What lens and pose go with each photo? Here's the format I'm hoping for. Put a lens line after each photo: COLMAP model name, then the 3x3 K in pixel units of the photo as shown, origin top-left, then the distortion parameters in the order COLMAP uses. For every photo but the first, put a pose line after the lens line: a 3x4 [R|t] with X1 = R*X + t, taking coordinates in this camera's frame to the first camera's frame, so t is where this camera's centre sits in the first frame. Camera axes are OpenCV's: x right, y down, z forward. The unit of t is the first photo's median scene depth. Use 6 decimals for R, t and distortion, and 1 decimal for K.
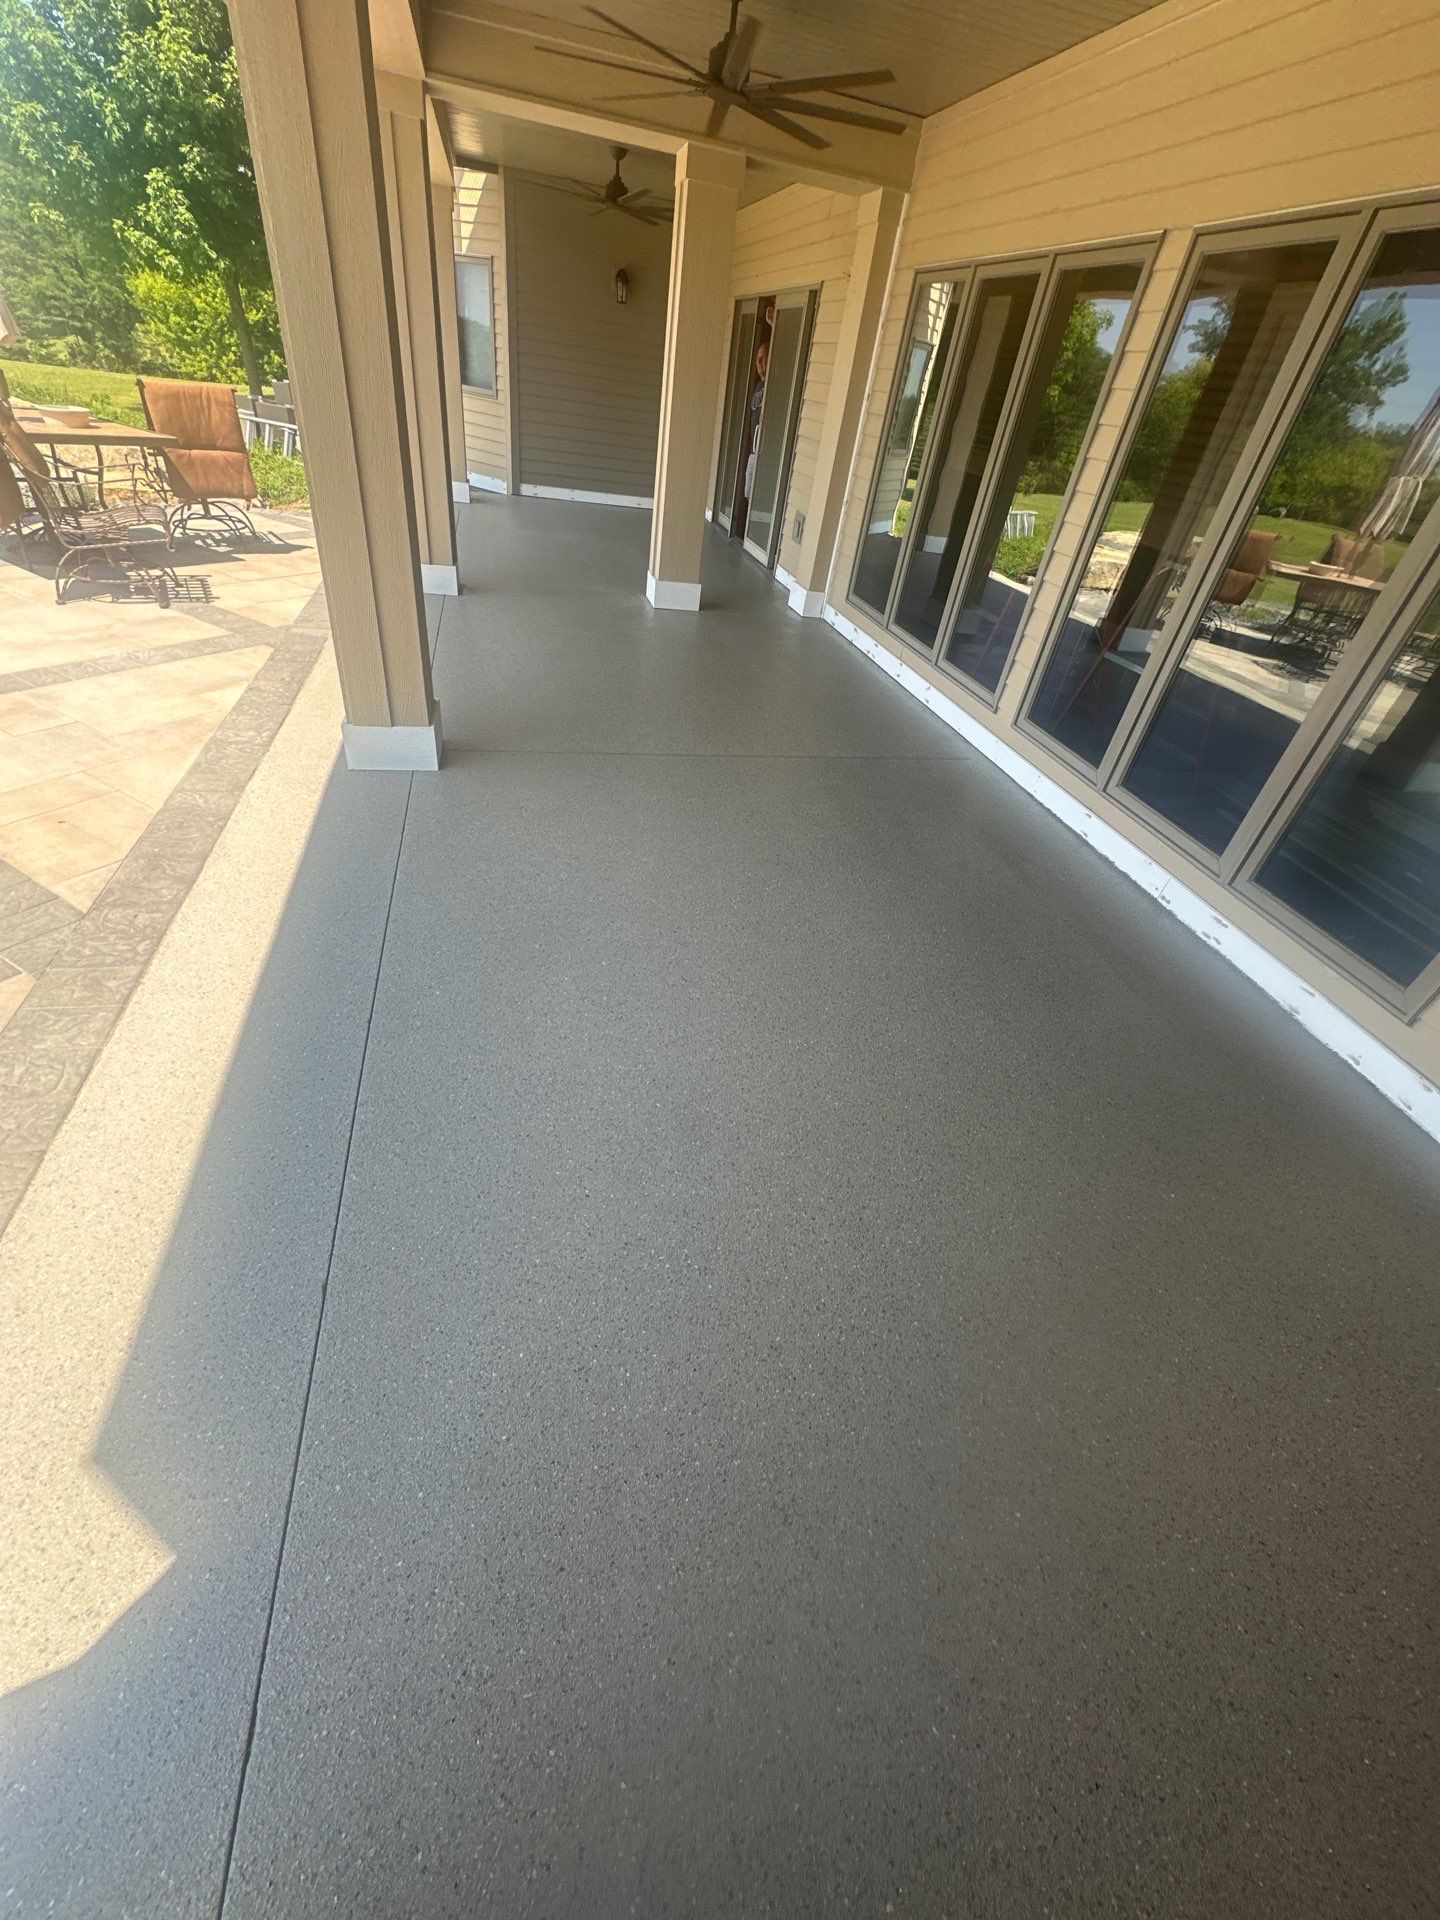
lens RADIAL K [[771.4, 0, 720.0], [0, 771.4, 960.0], [0, 0, 1]] dist [0.001116, 0.000163]
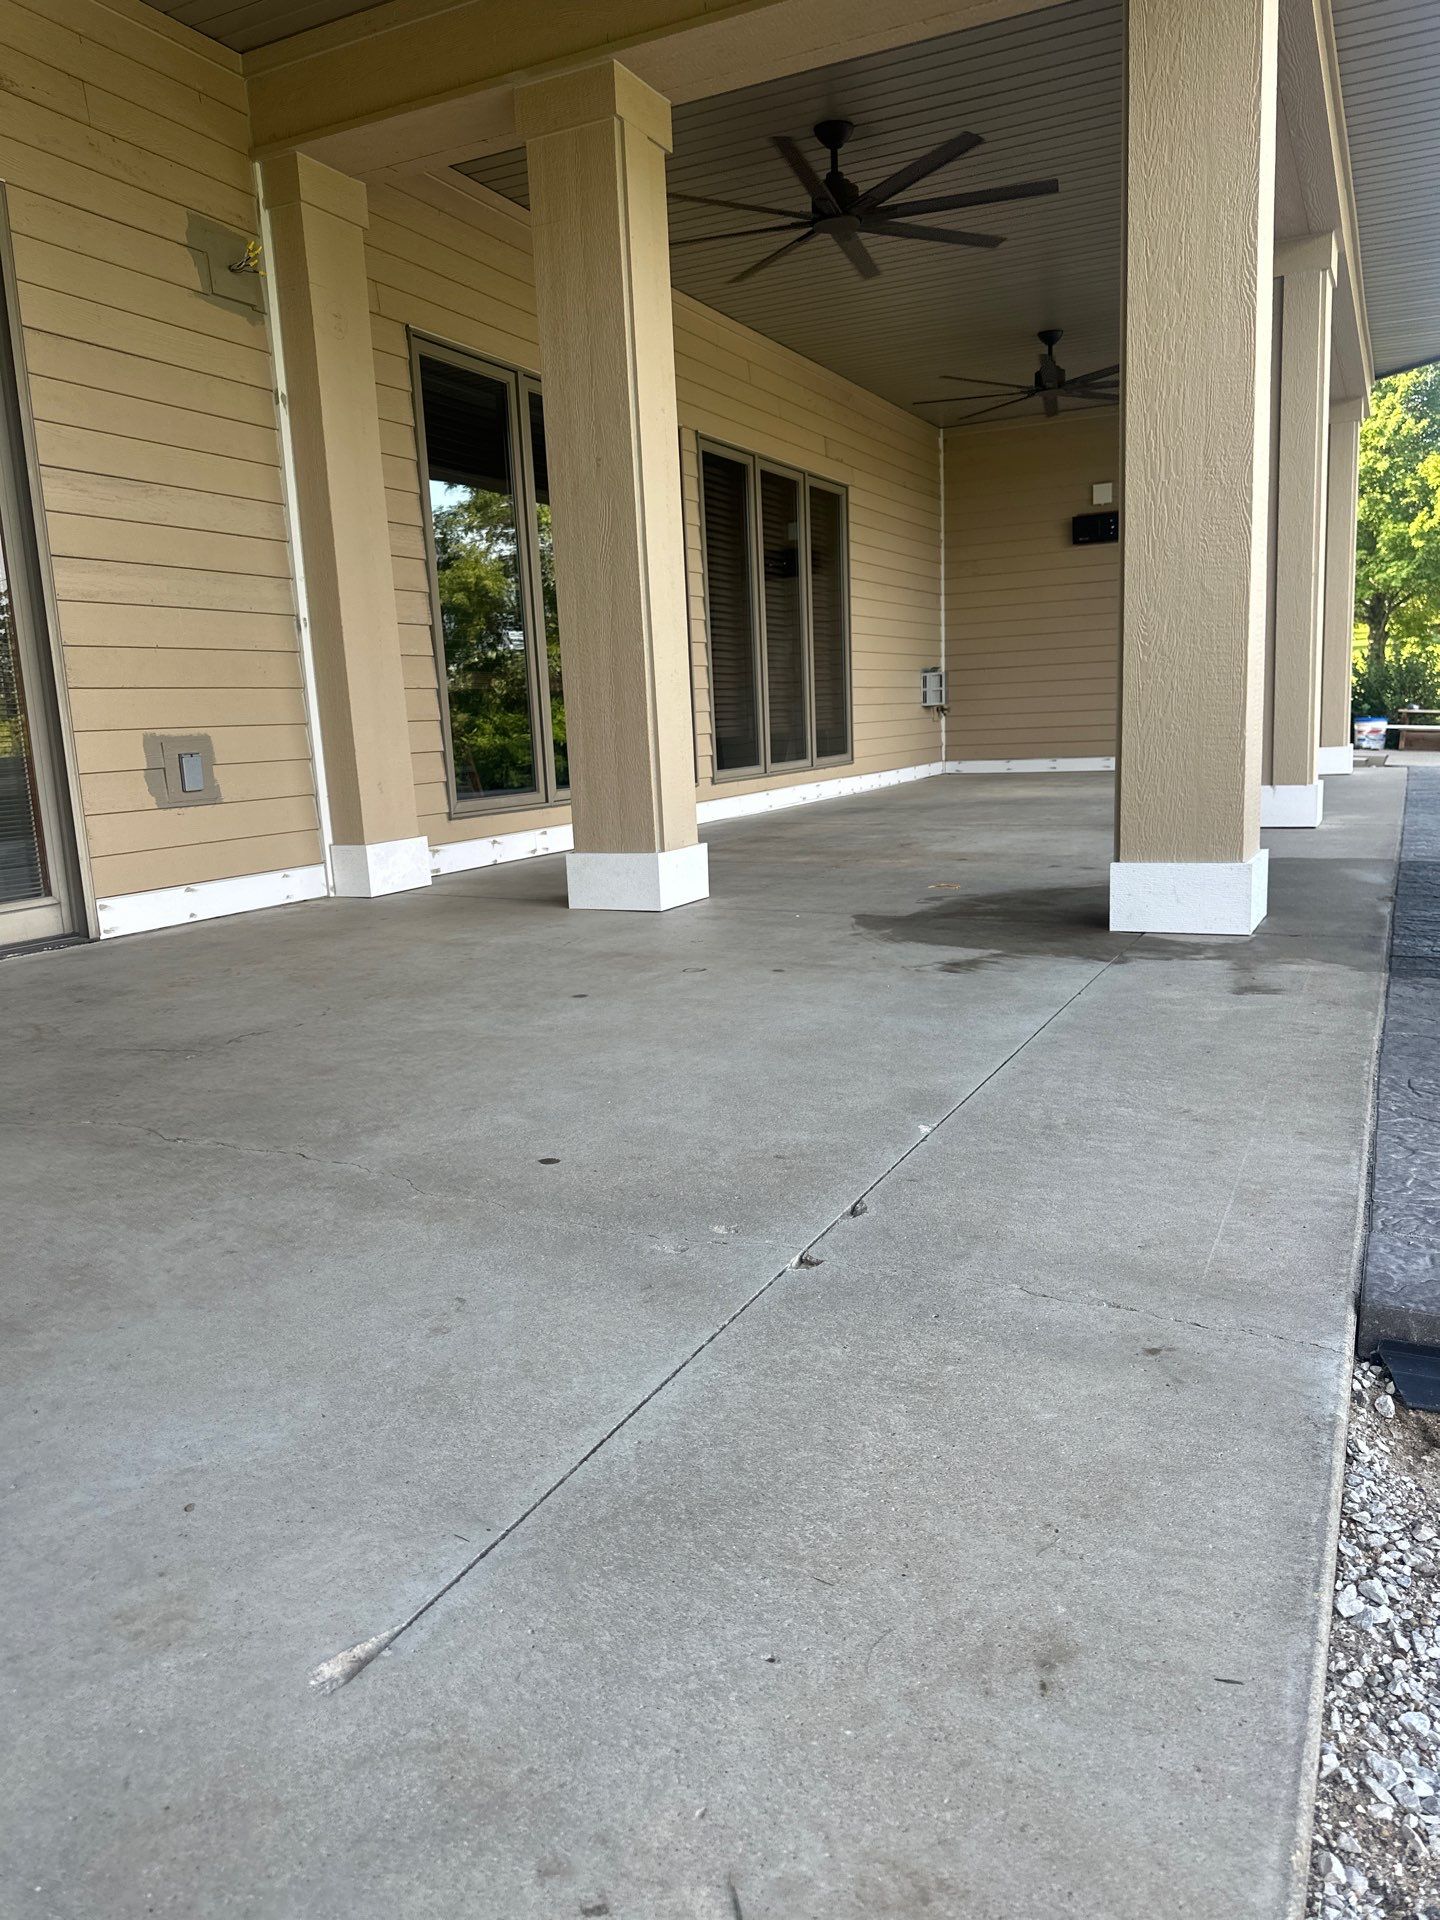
lens RADIAL K [[1348.6, 0, 720.0], [0, 1348.6, 960.0], [0, 0, 1]] dist [0.113634, -0.139683]
pose [[-0.770305, -0.208164, 0.602742, -0.933045], [0.339631, 0.666067, 0.664083, -1.548207], [-0.539704, 0.716256, -0.442375, 2.223813]]
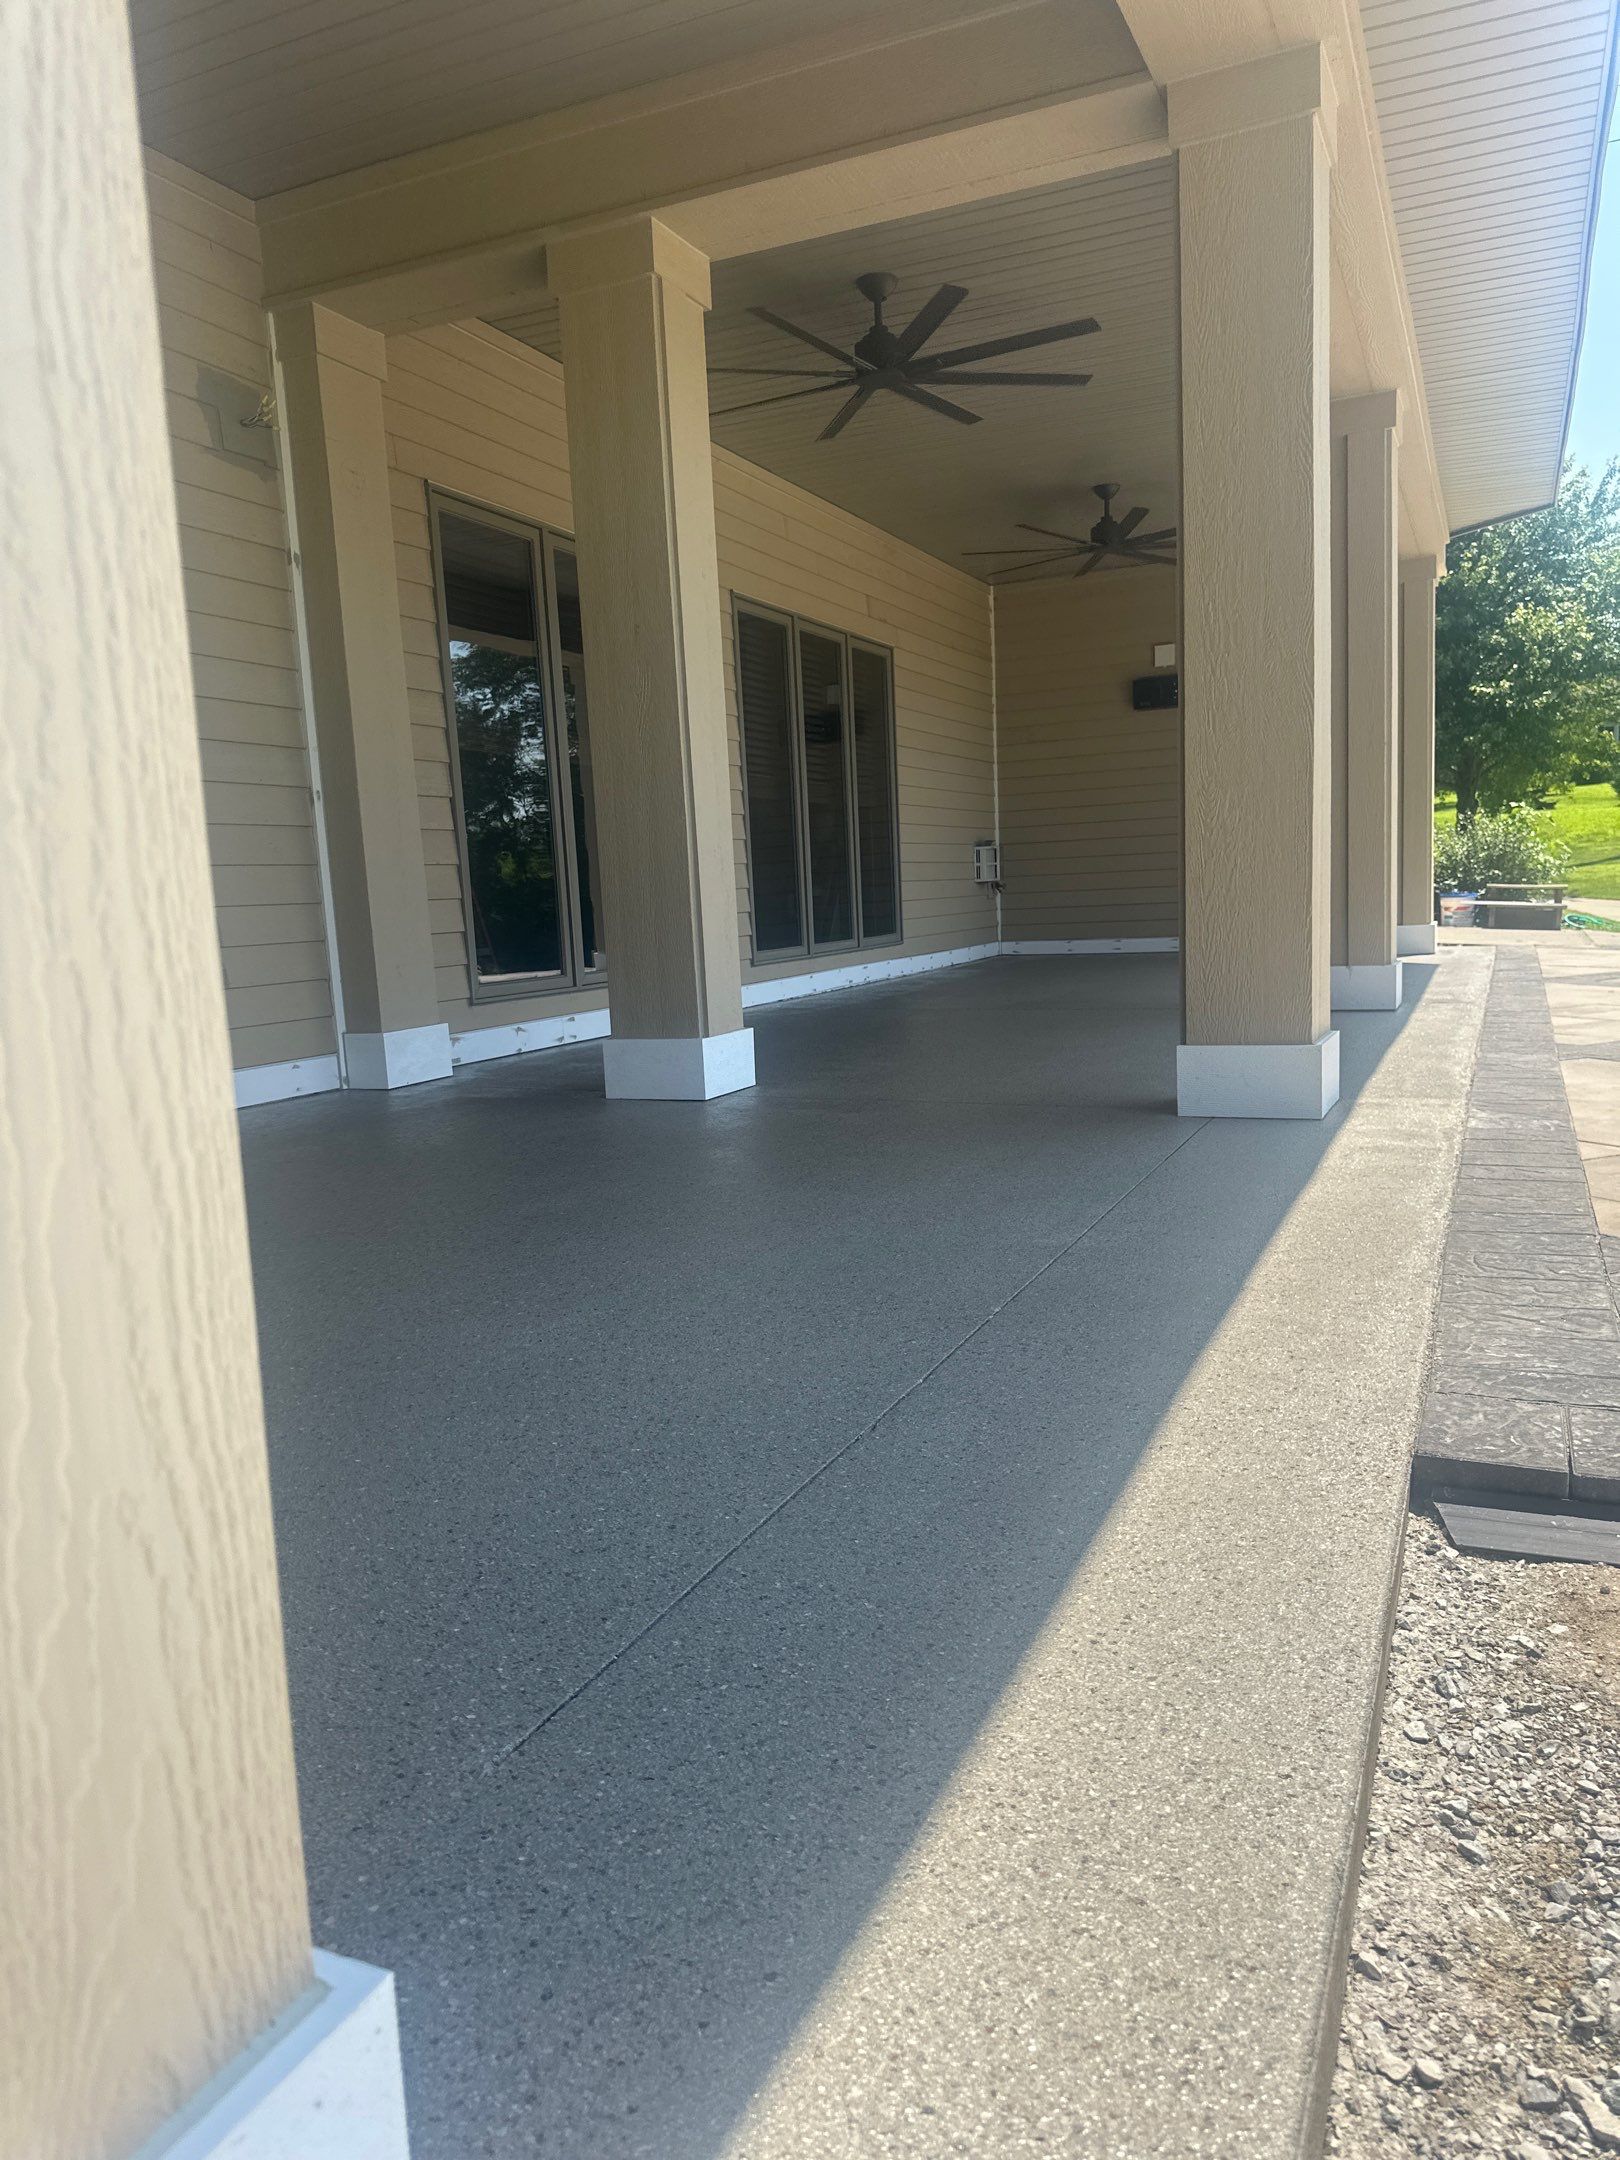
lens RADIAL K [[1511.8, 0, 809.7], [0, 1511.8, 1106.1], [0, 0, 1]] dist [0.120430, -0.159506]
pose [[-0.794772, -0.178722, 0.579996, -0.961198], [0.320257, 0.688270, 0.650937, -1.587358], [-0.515531, 0.703095, -0.489781, 2.266263]]
